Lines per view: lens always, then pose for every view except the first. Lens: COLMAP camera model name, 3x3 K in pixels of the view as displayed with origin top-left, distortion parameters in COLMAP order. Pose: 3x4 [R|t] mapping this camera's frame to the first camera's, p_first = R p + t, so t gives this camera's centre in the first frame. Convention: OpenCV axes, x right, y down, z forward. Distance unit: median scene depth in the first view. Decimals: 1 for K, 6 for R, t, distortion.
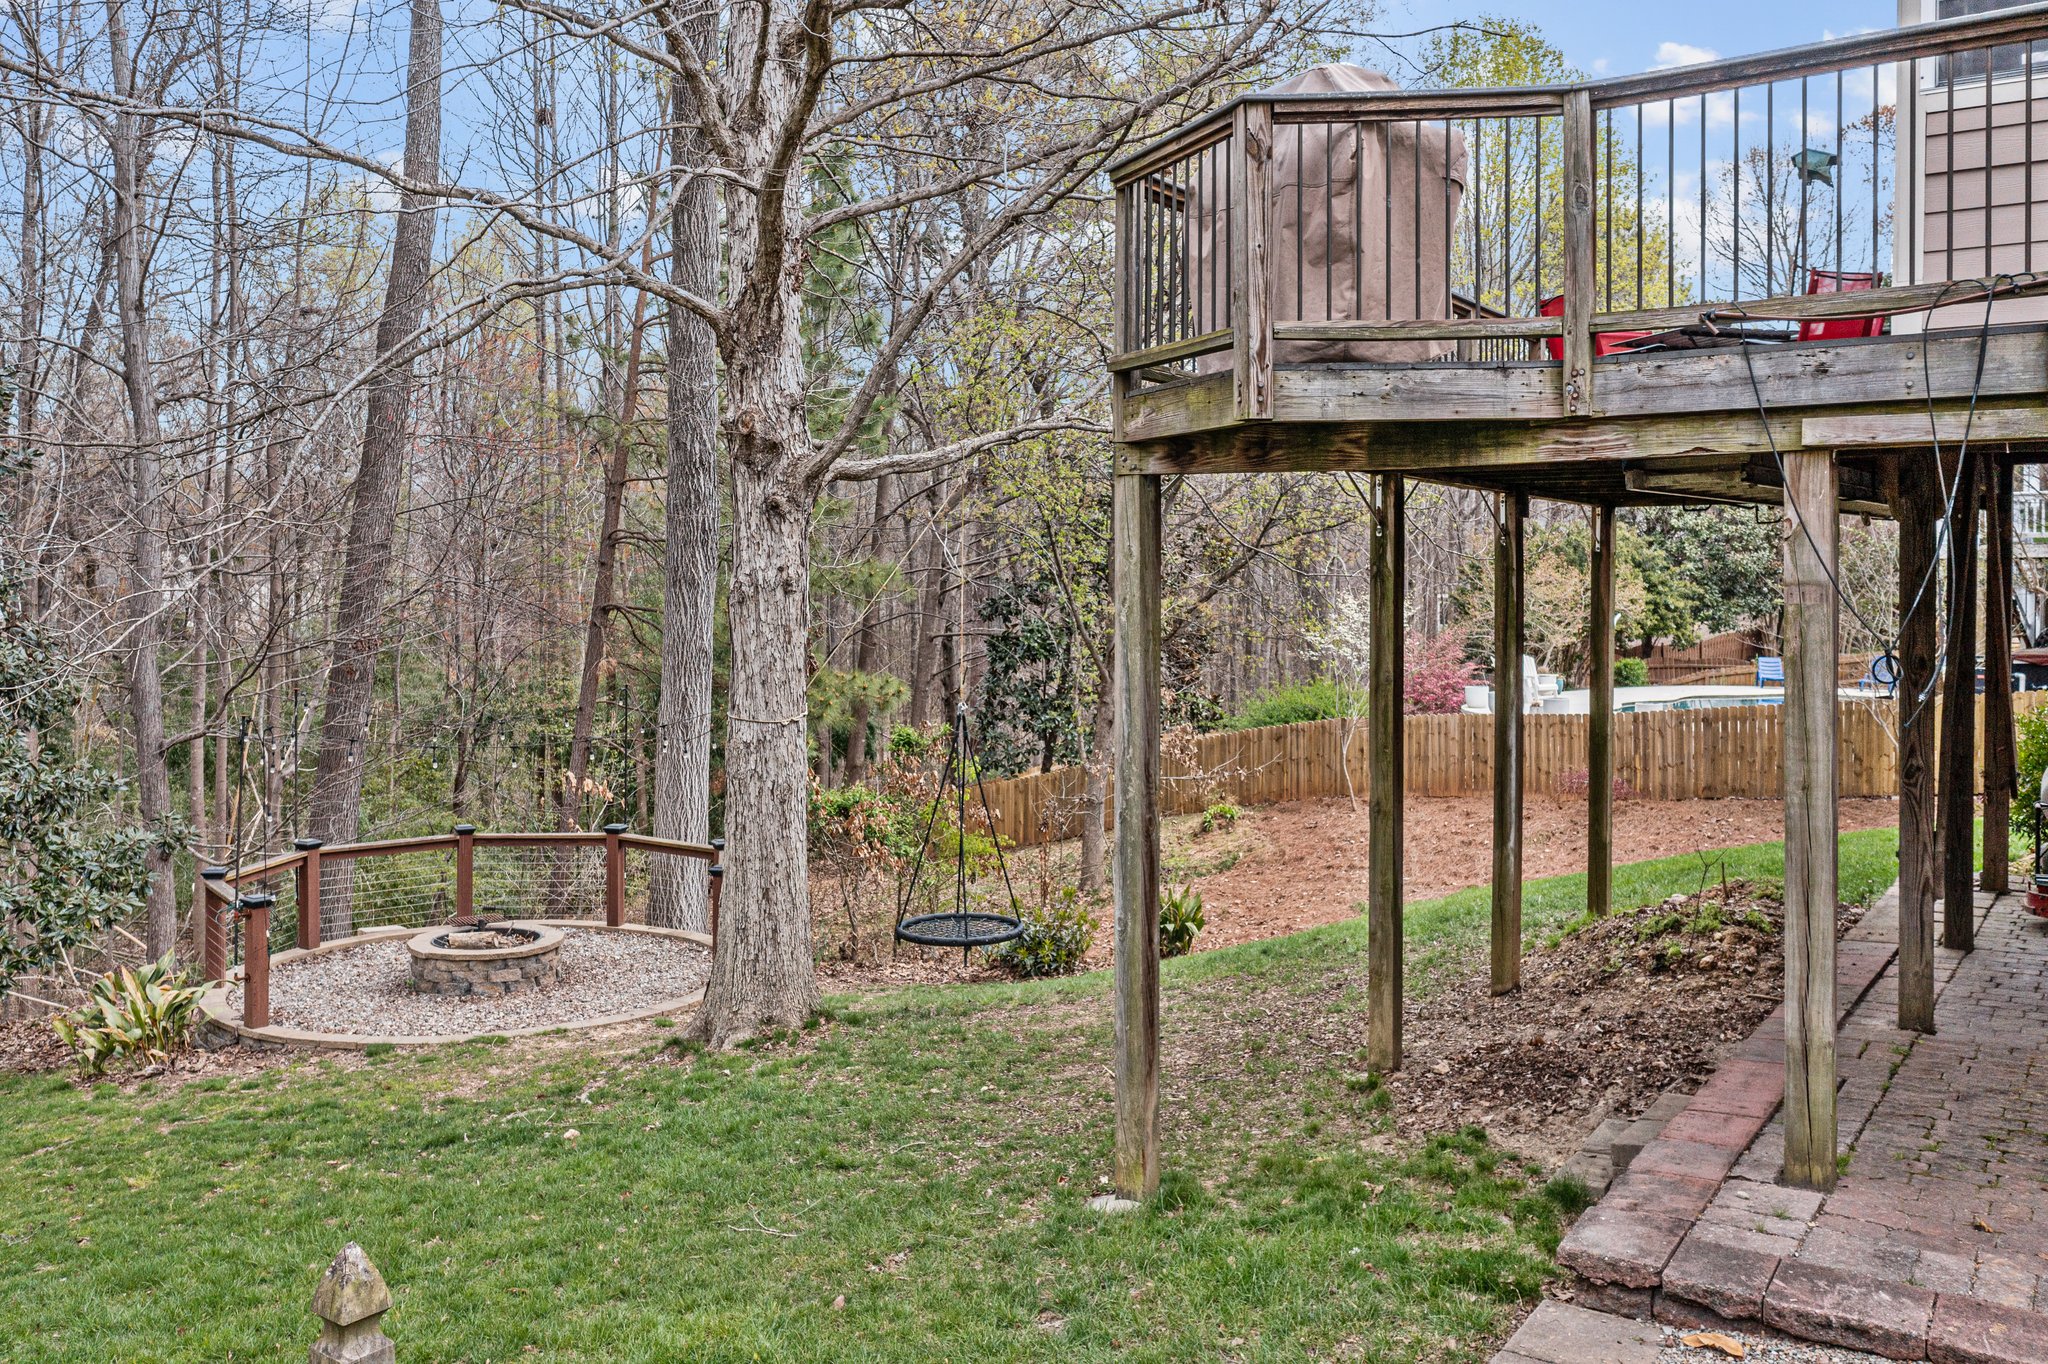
lens RADIAL K [[1698.6, 0, 1016.6], [0, 1698.6, 626.9], [0, 0, 1]] dist [0.000832, 0.013317]
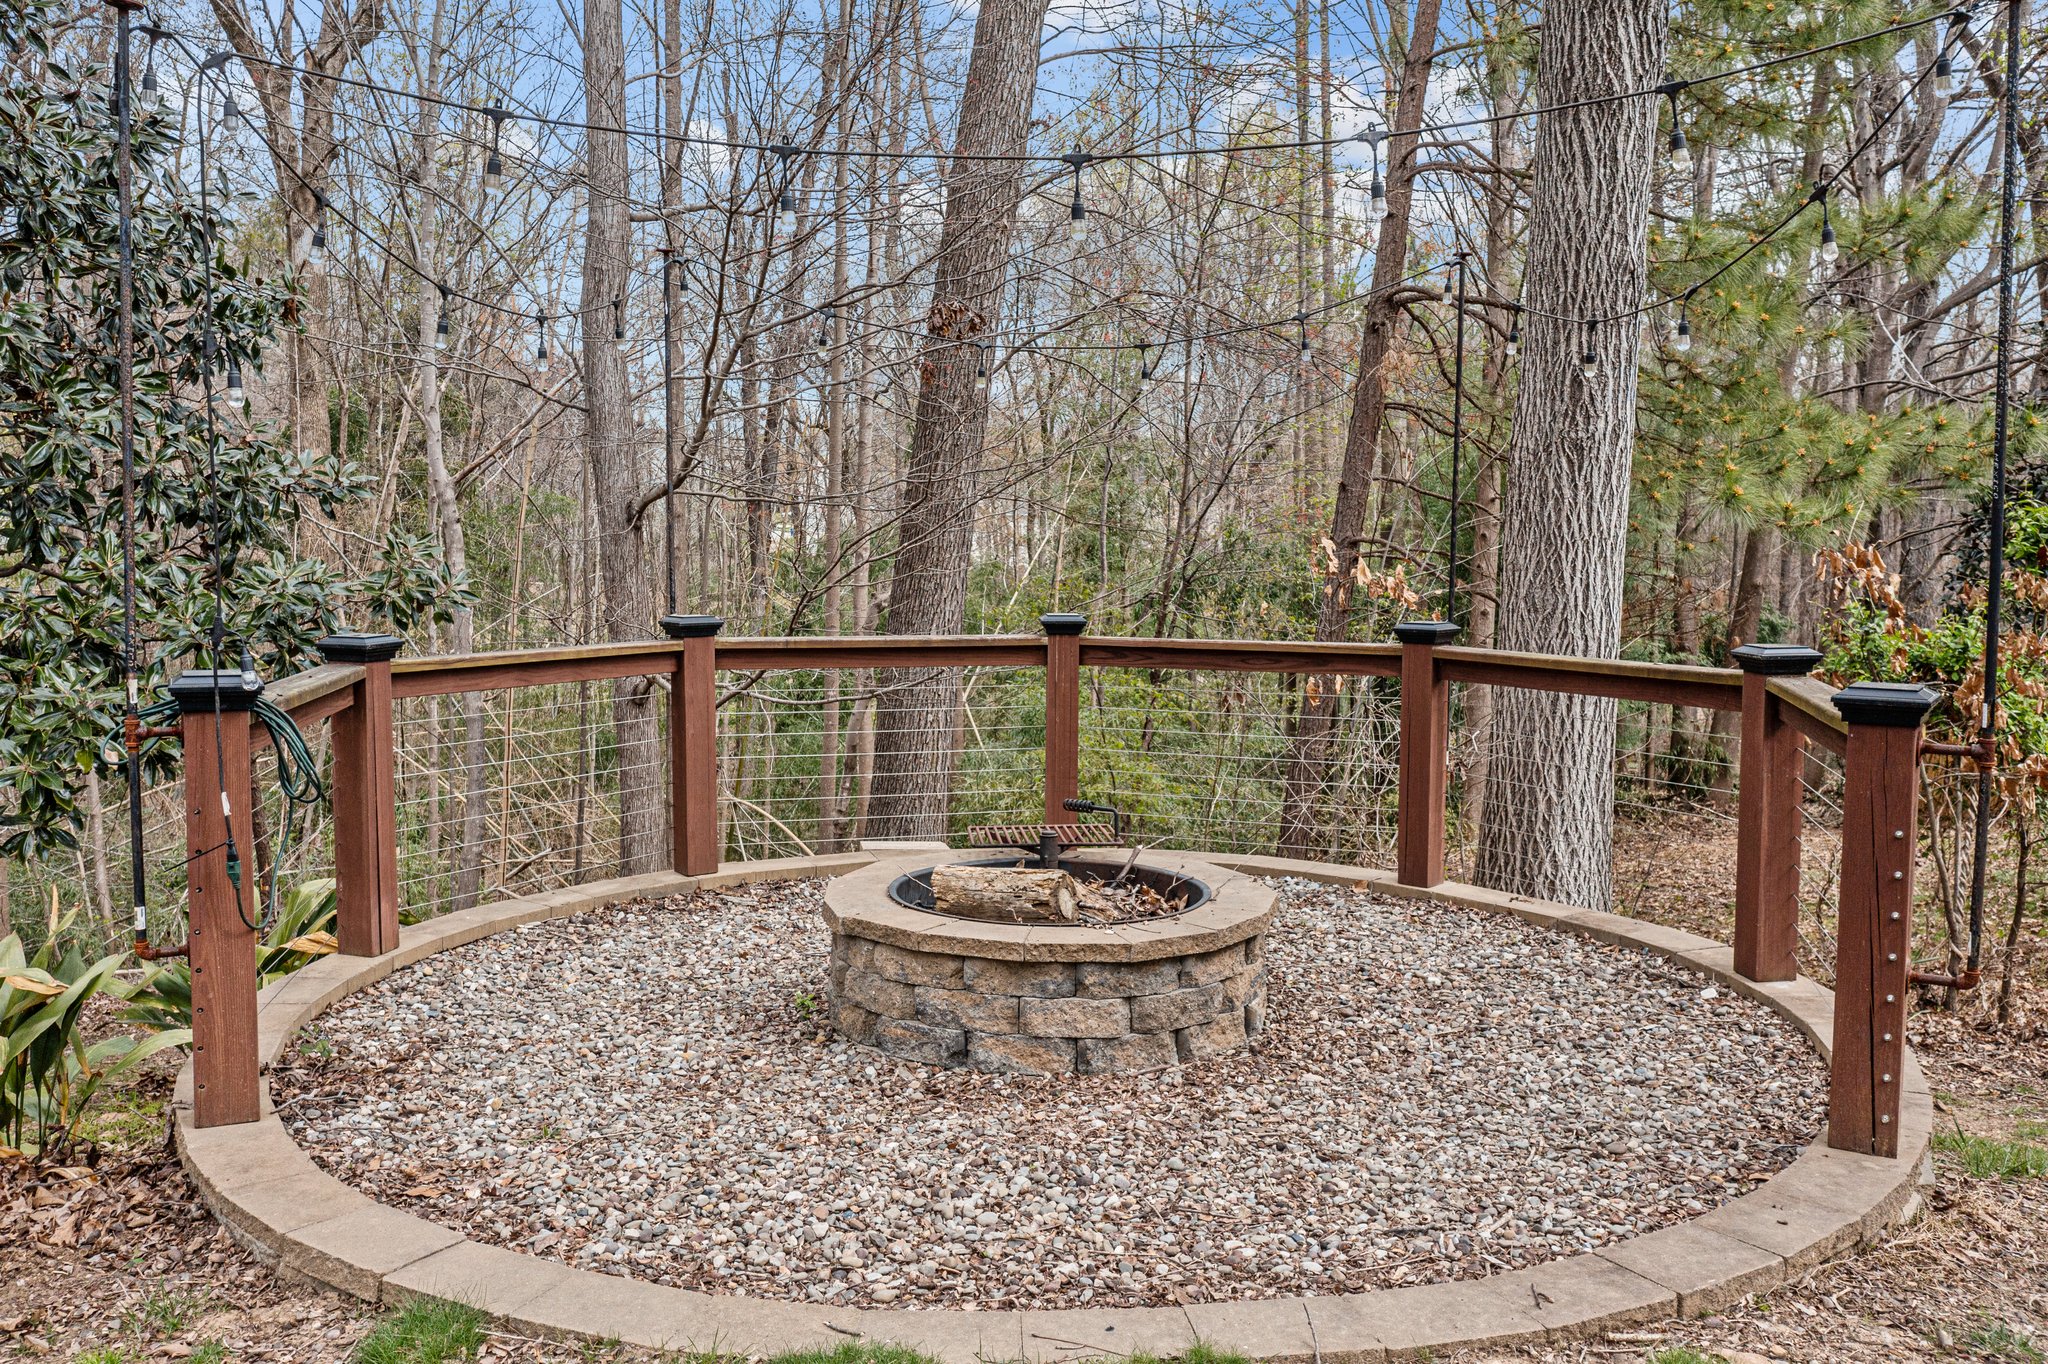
lens RADIAL K [[1698.6, 0, 1016.6], [0, 1698.6, 626.9], [0, 0, 1]] dist [0.000832, 0.013317]
pose [[0.902927, 0.024127, -0.429117, -0.201344], [-0.013833, 0.999537, 0.027093, 0.140866], [0.429572, -0.018527, 0.902843, 0.798558]]
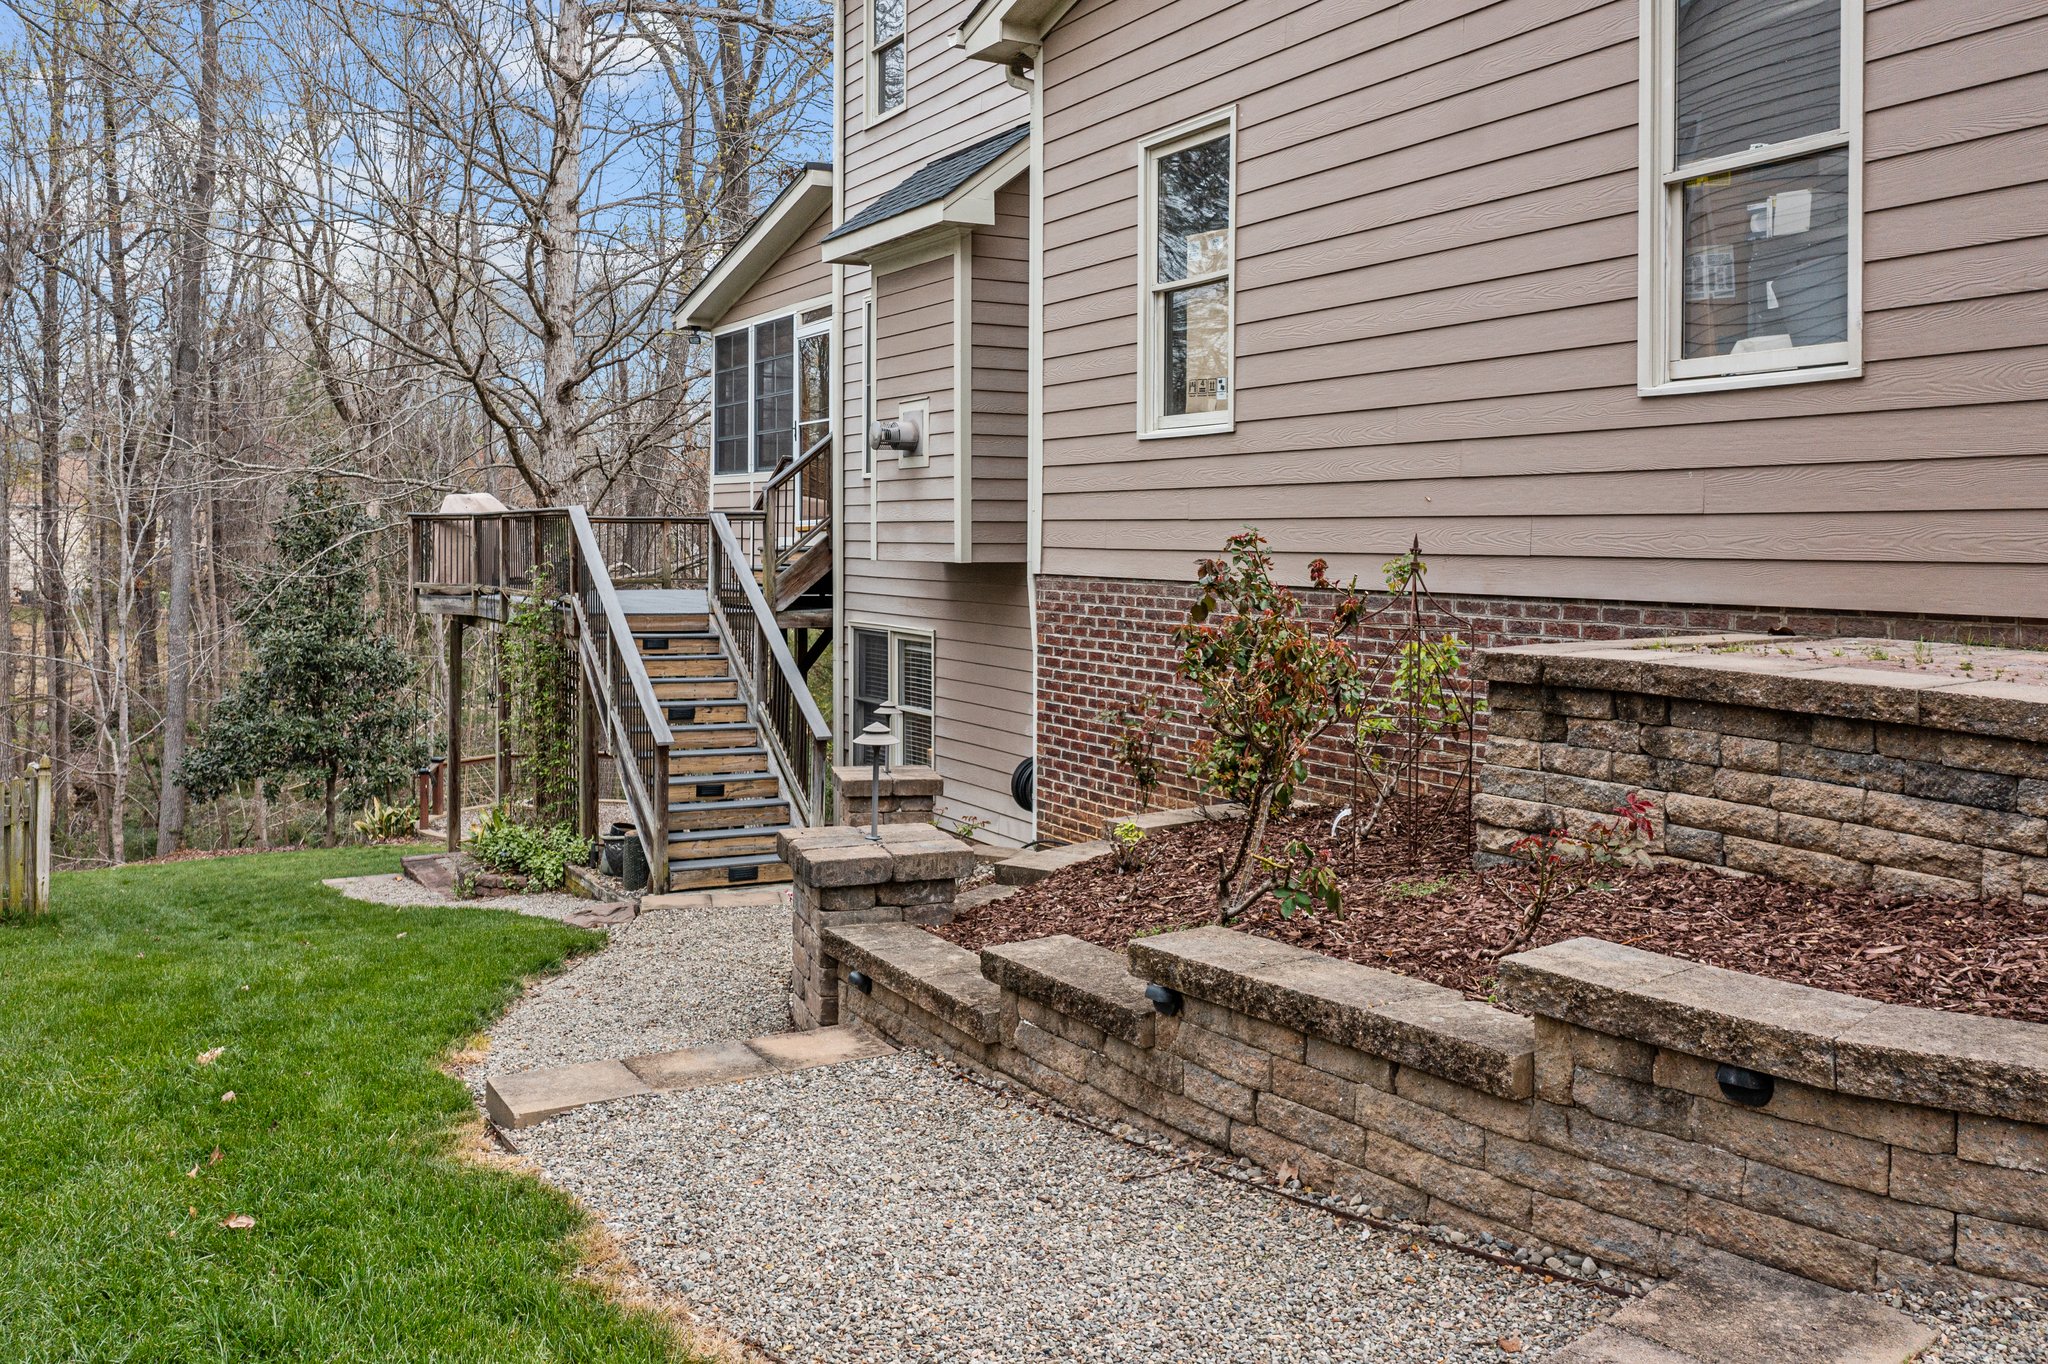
lens RADIAL K [[1669.1, 0, 1025.8], [0, 1669.1, 565.7], [0, 0, 1]] dist [-0.006726, -0.000751]
pose [[0.912354, 0.003867, -0.409385, 1.139313], [-0.009804, 0.999875, -0.012406, -0.083759], [0.409286, 0.015332, 0.912277, -0.643141]]
